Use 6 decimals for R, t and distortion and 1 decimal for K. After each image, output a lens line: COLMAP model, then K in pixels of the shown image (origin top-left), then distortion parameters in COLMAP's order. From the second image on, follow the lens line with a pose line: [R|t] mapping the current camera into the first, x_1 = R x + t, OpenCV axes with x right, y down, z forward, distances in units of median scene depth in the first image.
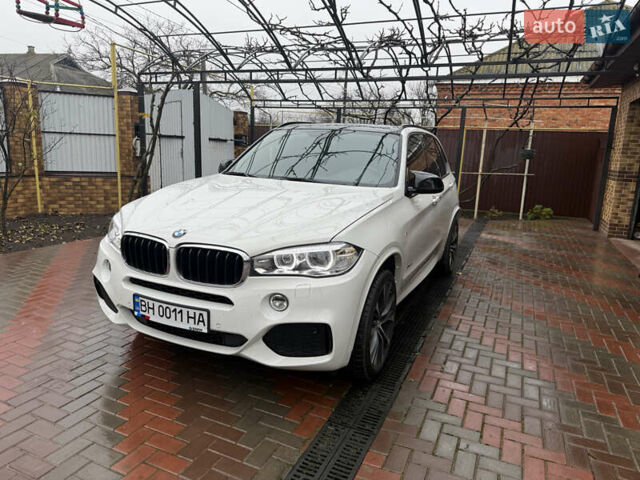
lens RADIAL K [[443.9, 0, 320.0], [0, 443.9, 240.0], [0, 0, 1]] dist [0.082979, -0.124333]
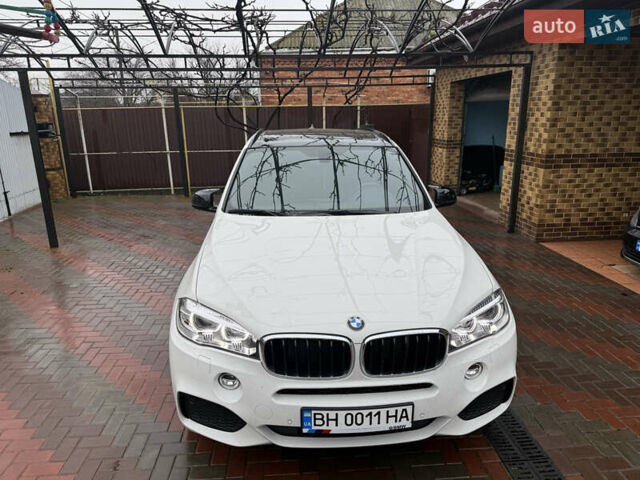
lens RADIAL K [[443.9, 0, 320.0], [0, 443.9, 240.0], [0, 0, 1]] dist [0.082979, -0.124333]
pose [[0.881262, -0.178222, 0.437739, -0.694640], [0.142972, 0.983310, 0.112515, -0.265796], [-0.450485, -0.036571, 0.892034, 0.288693]]
